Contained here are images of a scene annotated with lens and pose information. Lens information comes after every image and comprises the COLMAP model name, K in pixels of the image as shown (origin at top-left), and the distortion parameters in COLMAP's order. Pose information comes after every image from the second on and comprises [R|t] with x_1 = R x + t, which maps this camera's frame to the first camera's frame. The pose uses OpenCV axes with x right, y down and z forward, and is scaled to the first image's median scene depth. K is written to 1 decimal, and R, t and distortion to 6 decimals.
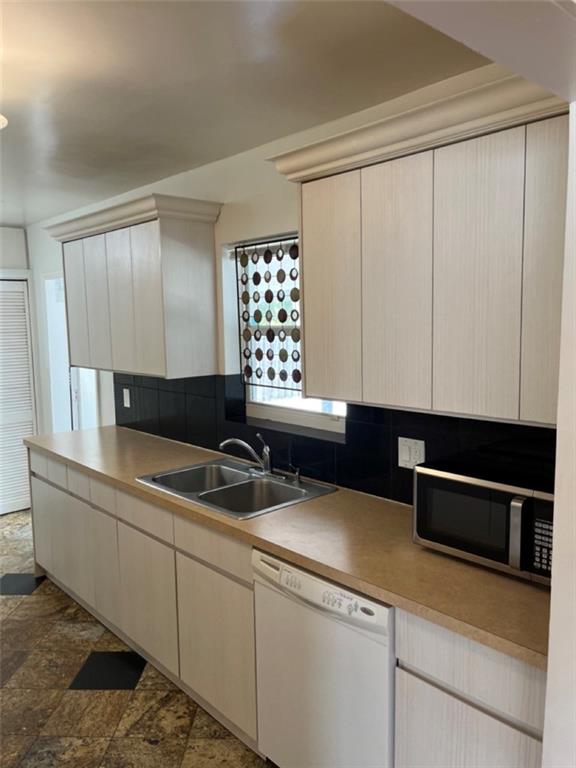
lens RADIAL K [[576.6, 0, 292.6], [0, 576.6, 384.4], [0, 0, 1]] dist [0.057853, -0.093091]
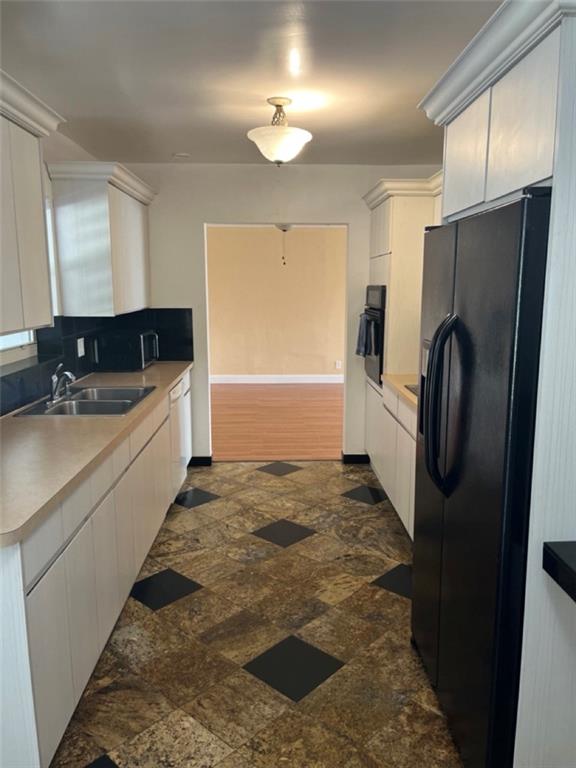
lens RADIAL K [[576.6, 0, 292.6], [0, 576.6, 384.4], [0, 0, 1]] dist [0.057853, -0.093091]
pose [[-0.749362, -0.099950, 0.654574, -1.208951], [0.090600, 0.963769, 0.250882, -0.125010], [-0.655933, 0.247306, -0.713156, 1.584285]]
